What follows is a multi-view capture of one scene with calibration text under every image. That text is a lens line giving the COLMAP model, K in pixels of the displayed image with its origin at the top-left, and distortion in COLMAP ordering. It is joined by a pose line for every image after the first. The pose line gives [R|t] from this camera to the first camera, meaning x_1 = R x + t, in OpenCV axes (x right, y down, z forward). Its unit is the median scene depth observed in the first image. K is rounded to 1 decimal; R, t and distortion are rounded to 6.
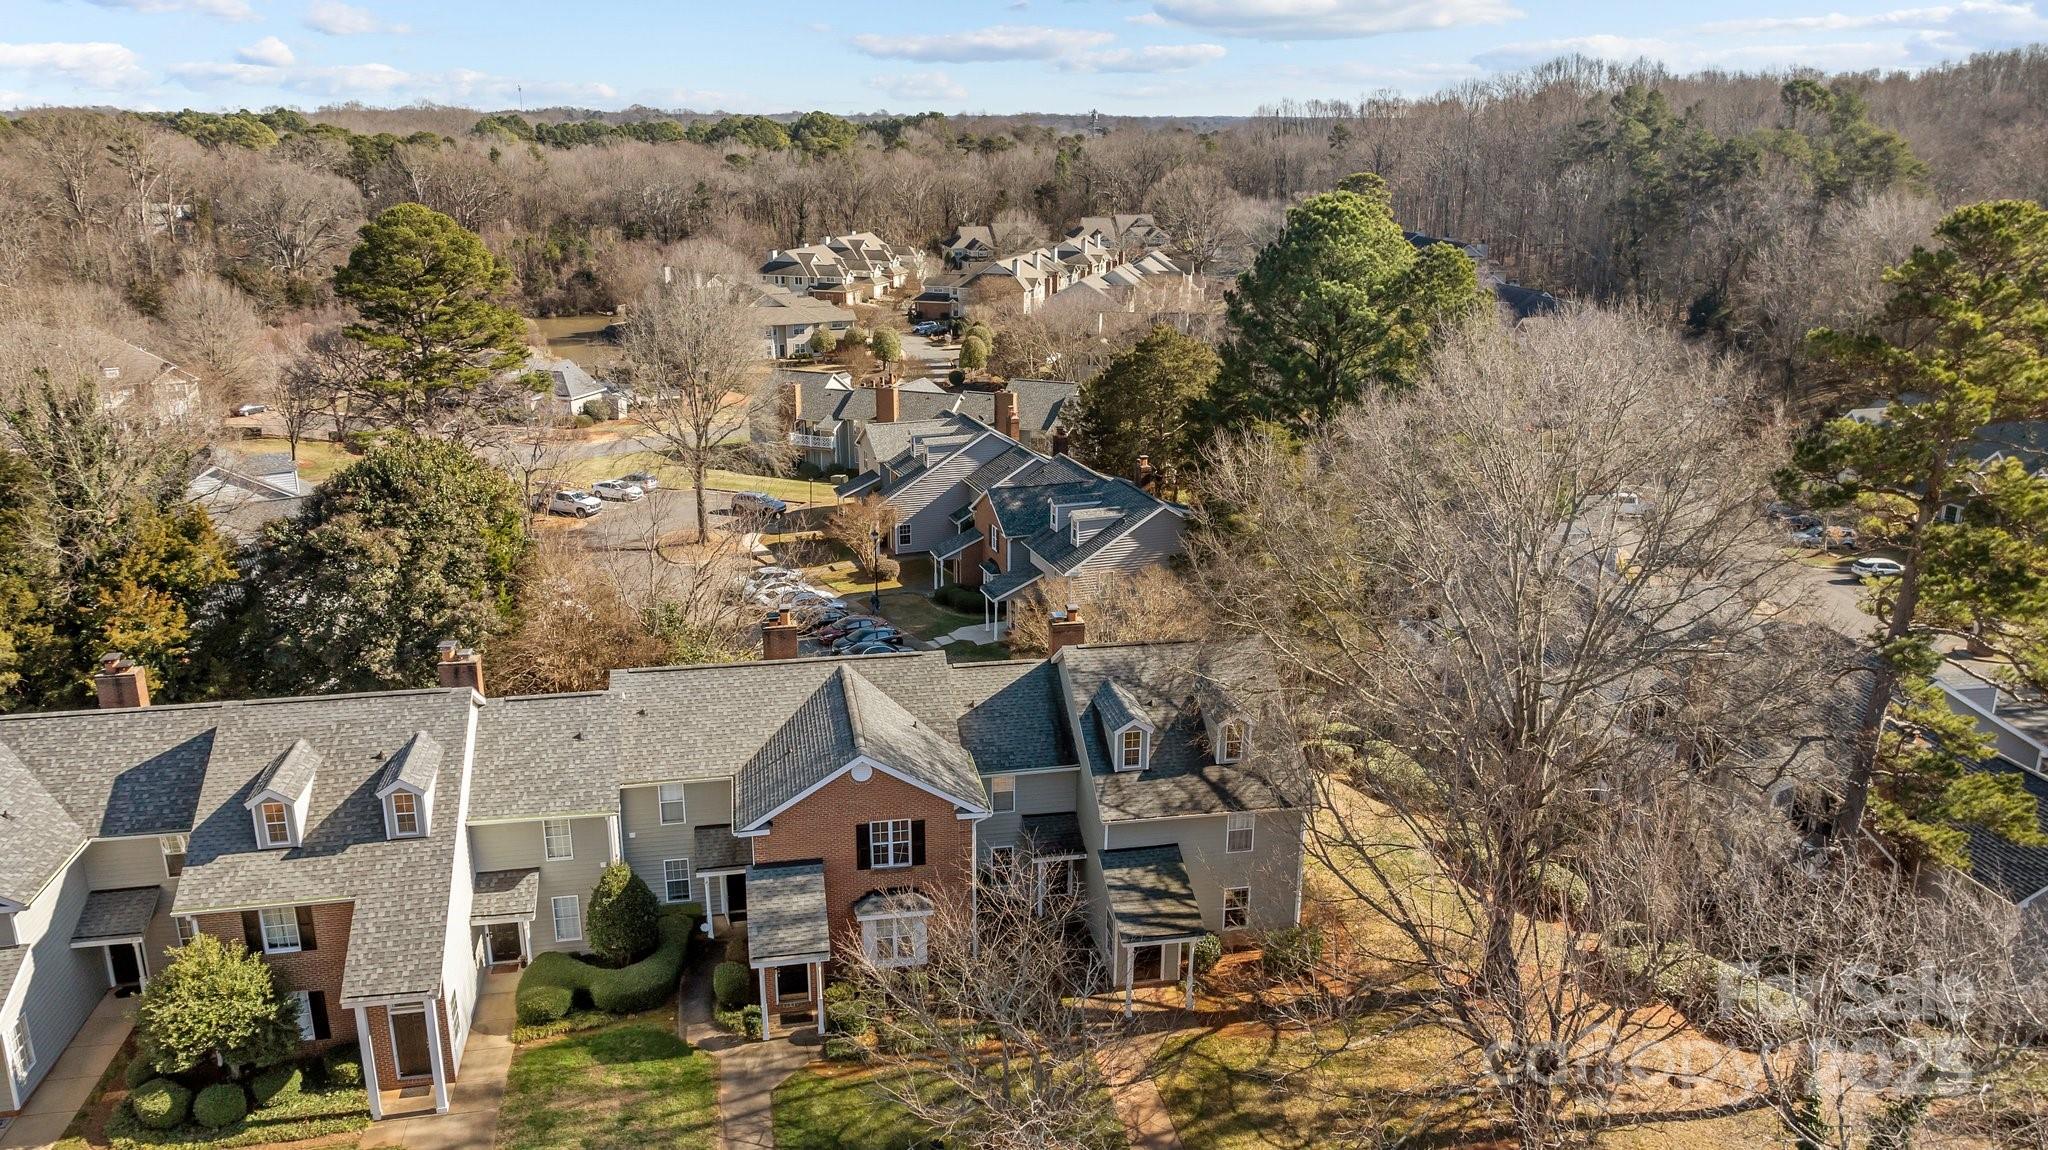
lens RADIAL K [[1482.8, 0, 1024.0], [0, 1482.8, 575.0], [0, 0, 1]] dist [-0.020383, -0.000821]
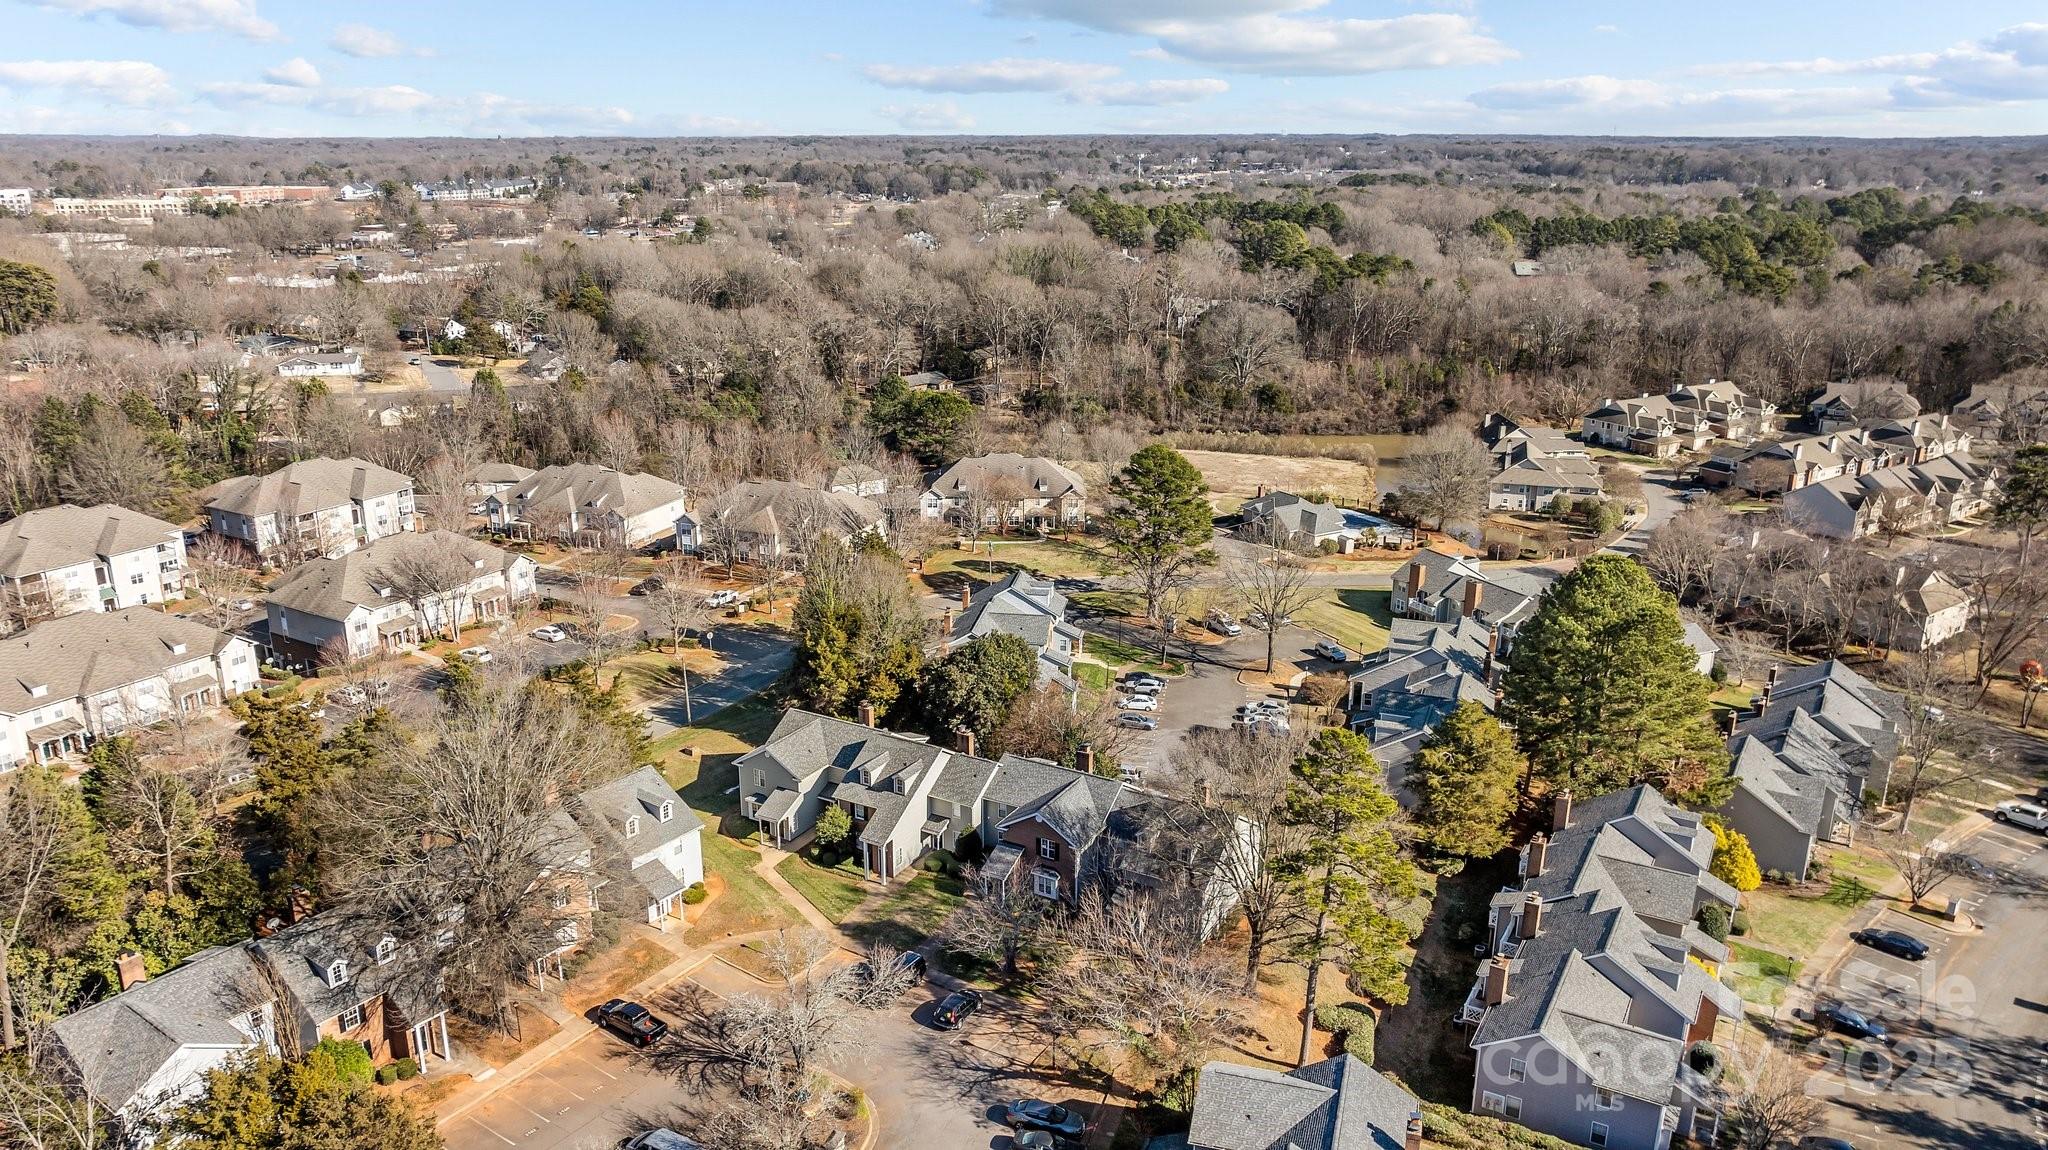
lens RADIAL K [[1453.2, 0, 1024.0], [0, 1453.2, 575.0], [0, 0, 1]] dist [-0.043103, 0.039595]
pose [[0.758632, 0.191461, -0.622752, 1.148286], [-0.191564, 0.979145, 0.067670, -0.379948], [0.622720, 0.067960, 0.779487, -0.875704]]
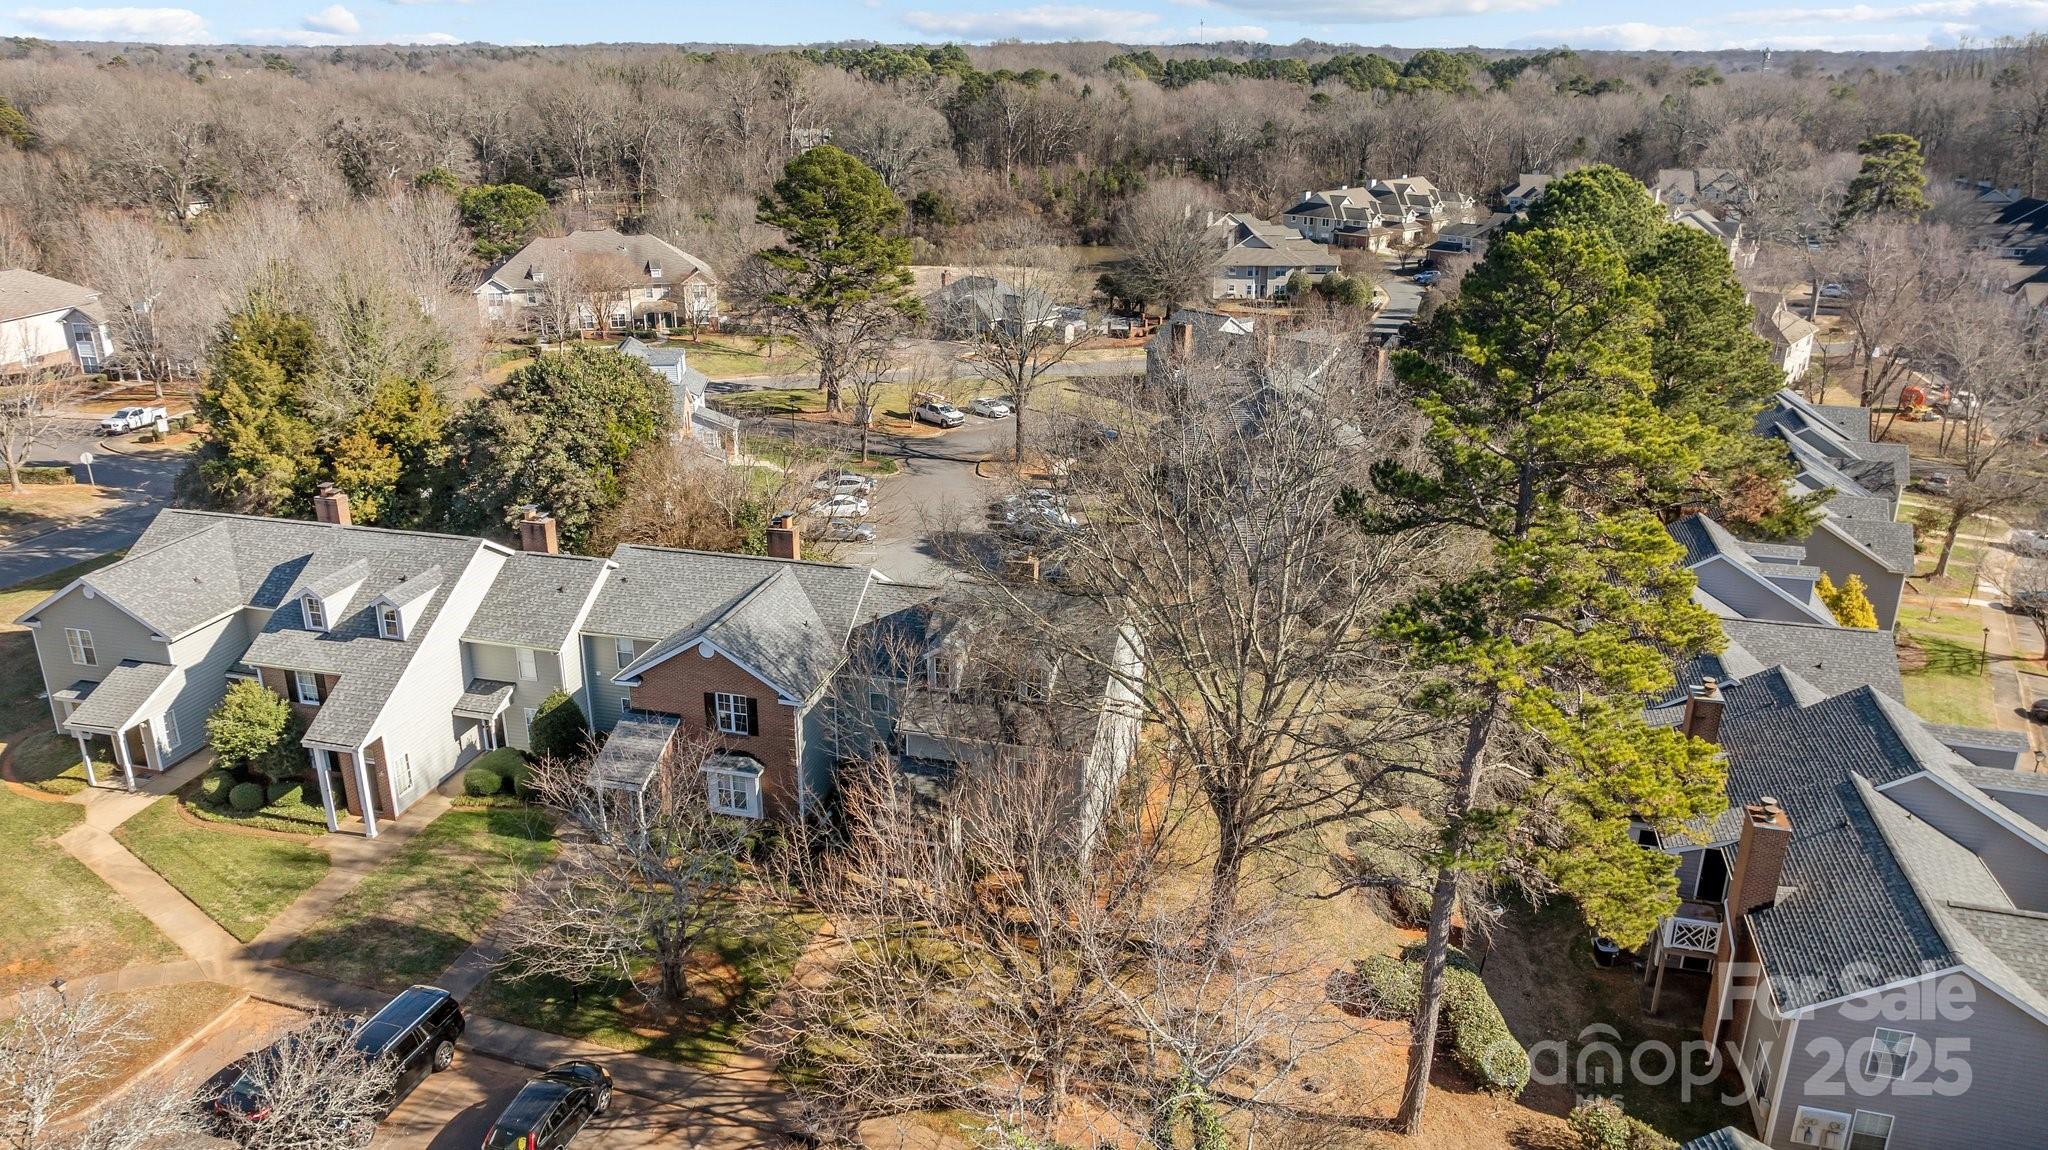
lens RADIAL K [[1438.4, 0, 1024.0], [0, 1438.4, 575.0], [0, 0, 1]] dist [0.006528, -0.060219]
pose [[0.904182, 0.145547, -0.401586, 0.487355], [-0.125079, 0.989163, 0.076884, -0.043052], [0.408424, -0.019287, 0.912588, 0.019896]]
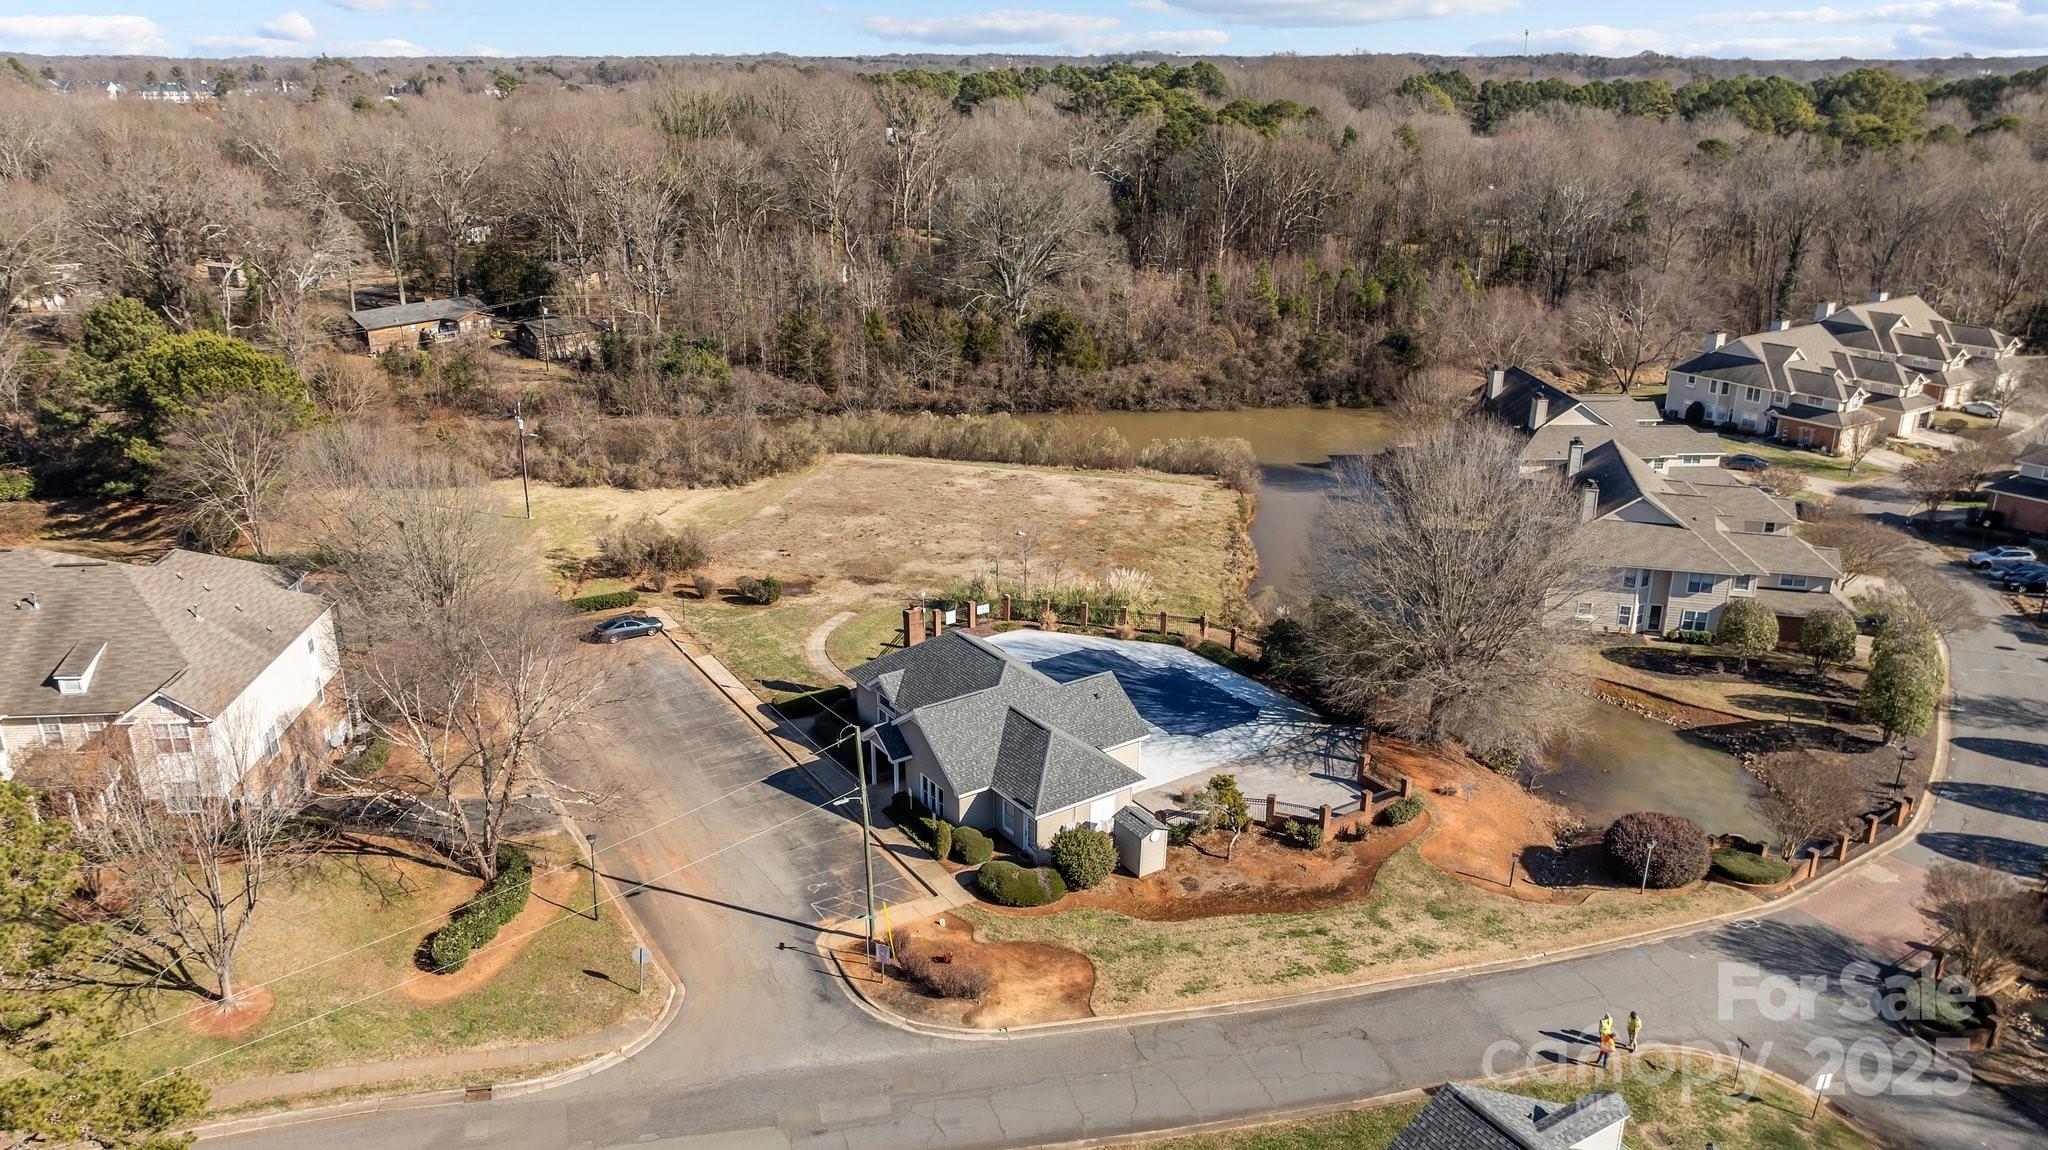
lens RADIAL K [[1441.5, 0, 1024.0], [0, 1441.5, 575.0], [0, 0, 1]] dist [-0.059737, 0.077882]
pose [[0.800255, 0.201455, -0.564808, -0.275589], [-0.175333, 0.979327, 0.100883, -0.712194], [0.573455, 0.018297, 0.819033, 2.041869]]
